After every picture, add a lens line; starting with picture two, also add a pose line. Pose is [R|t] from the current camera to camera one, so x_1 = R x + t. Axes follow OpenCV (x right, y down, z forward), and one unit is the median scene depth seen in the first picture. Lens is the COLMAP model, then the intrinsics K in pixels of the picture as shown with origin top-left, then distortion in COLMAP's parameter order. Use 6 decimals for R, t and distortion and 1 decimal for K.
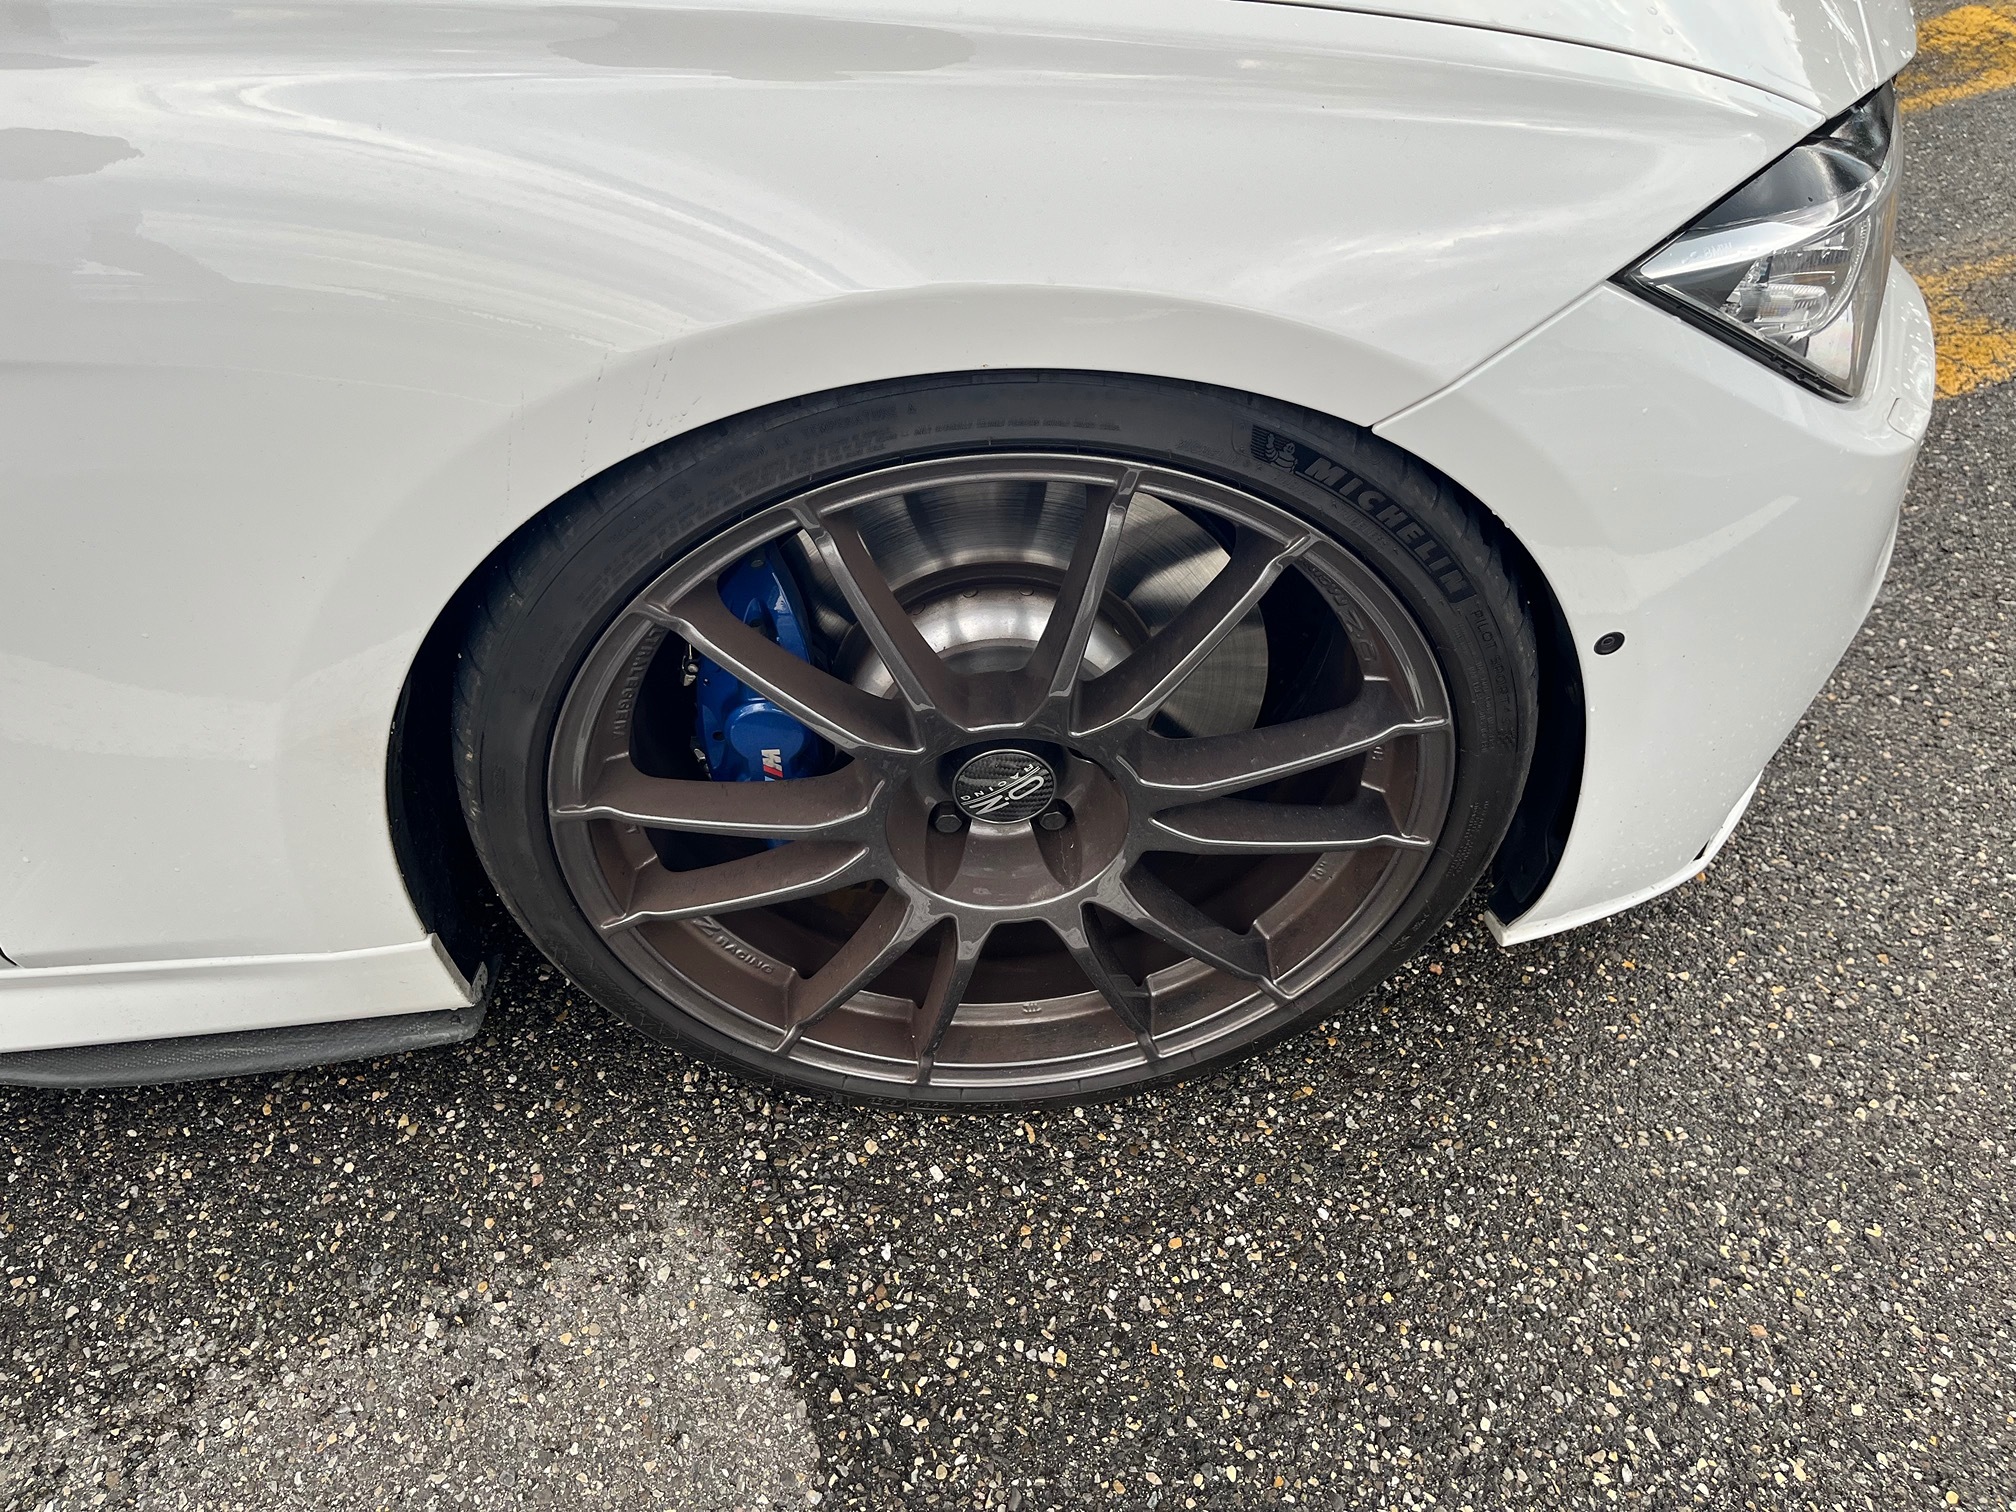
lens RADIAL K [[1571.9, 0, 1008.0], [0, 1571.9, 756.0], [0, 0, 1]] dist [-0.007158, -0.001852]
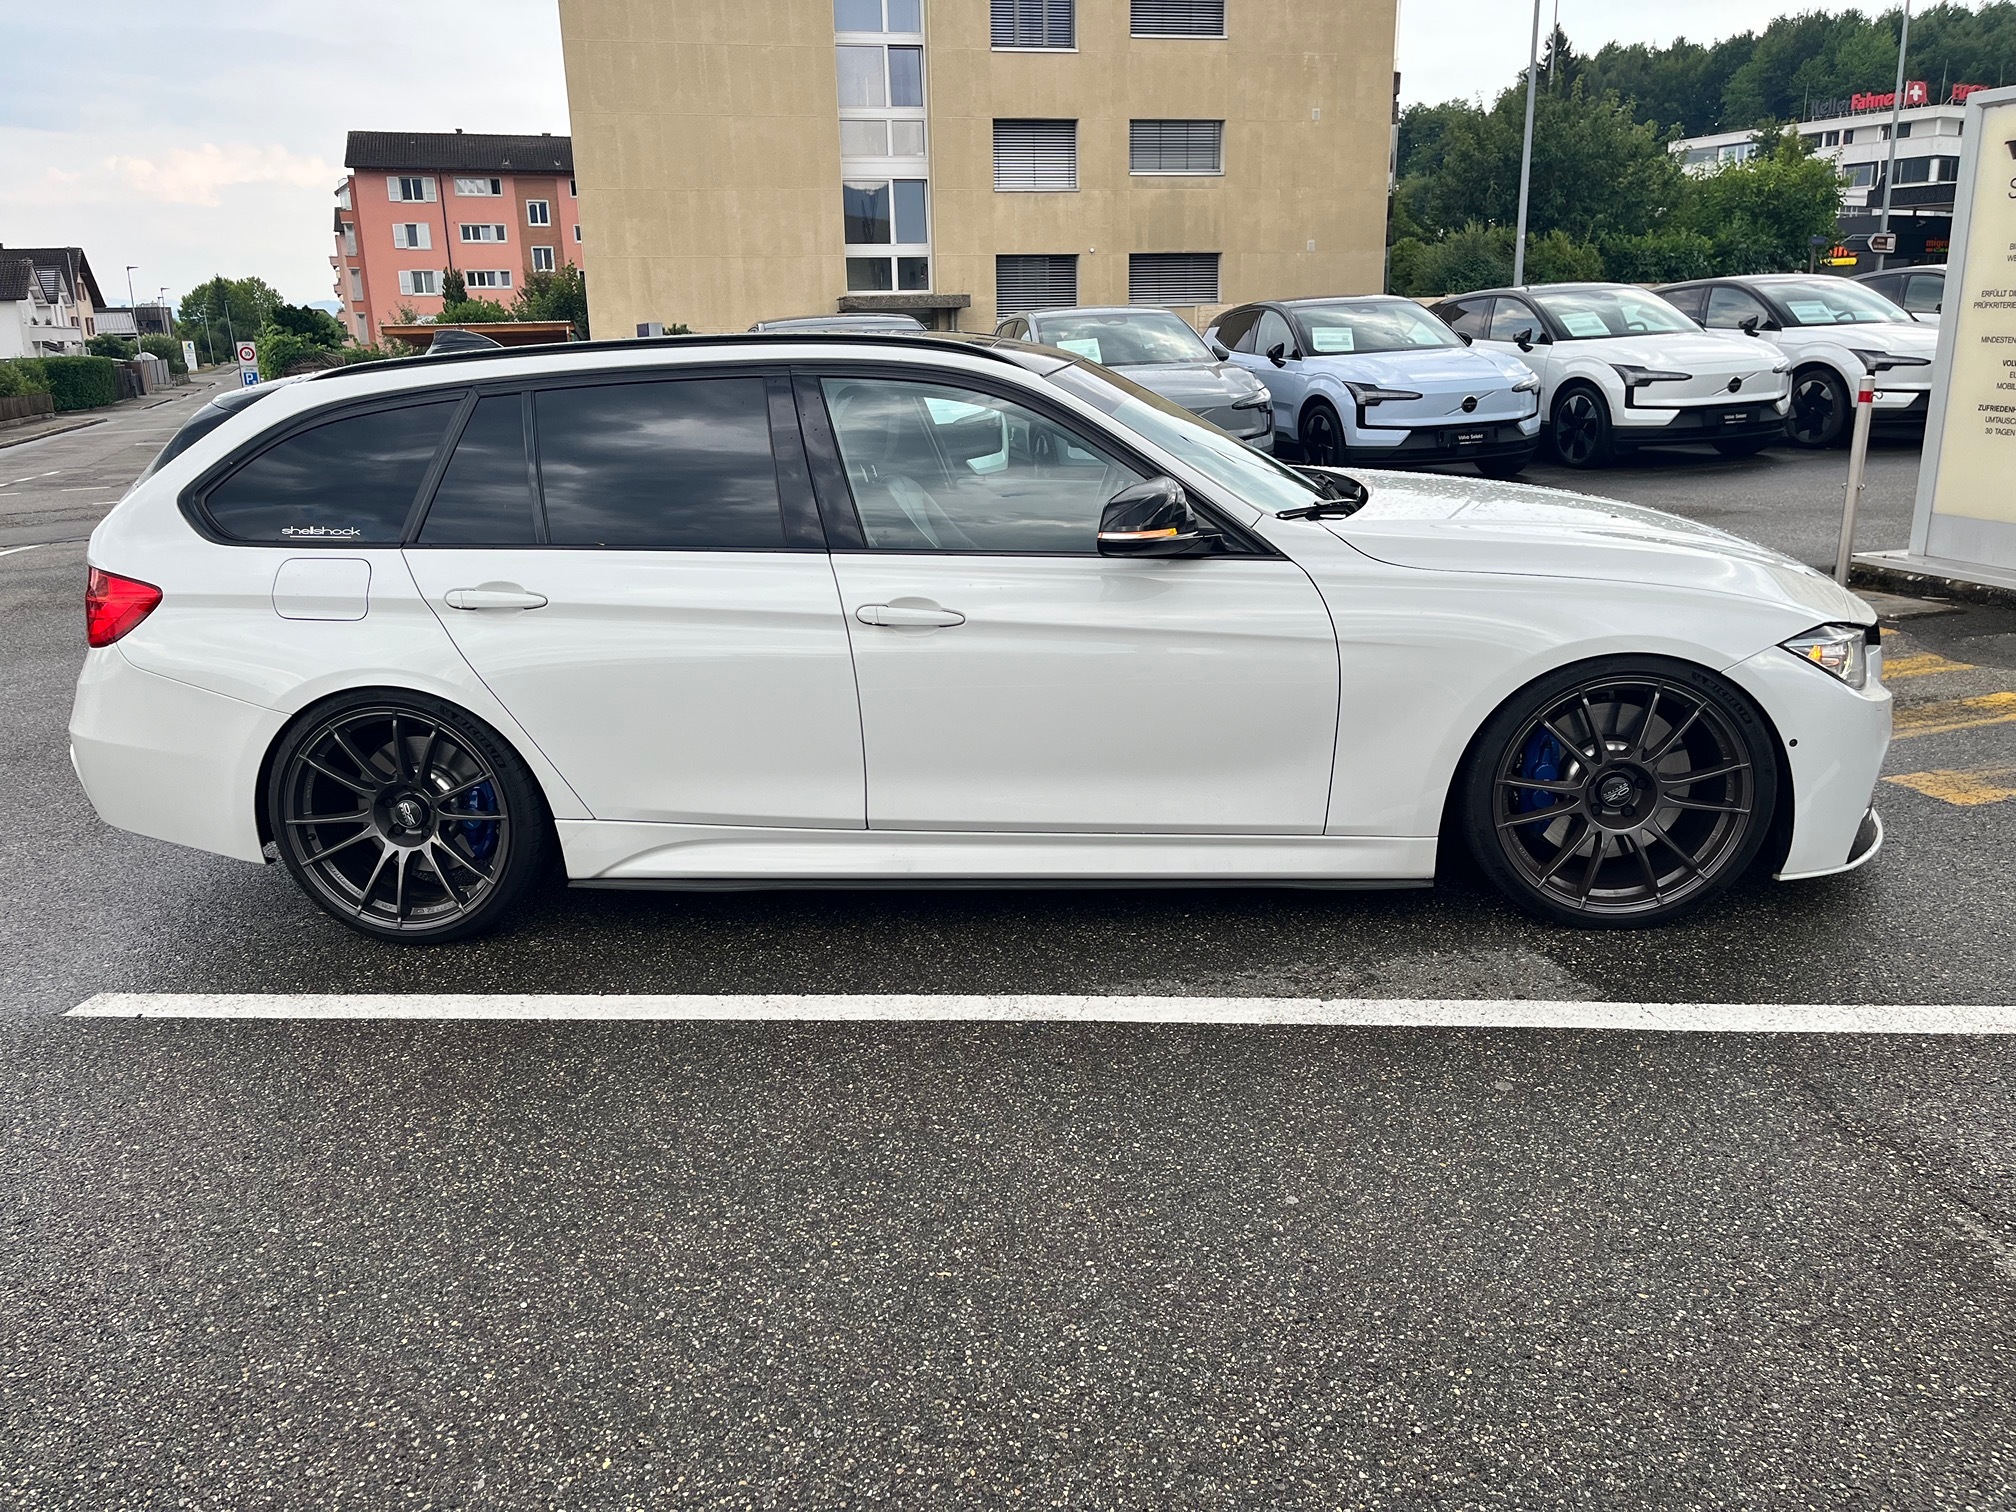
lens RADIAL K [[1530.8, 0, 1008.0], [0, 1530.8, 756.0], [0, 0, 1]] dist [0.048704, 0.000831]
pose [[0.984666, 0.014402, -0.173856, -0.738122], [-0.090743, 0.893435, -0.439932, 1.581827], [0.148993, 0.448962, 0.881042, -2.275819]]
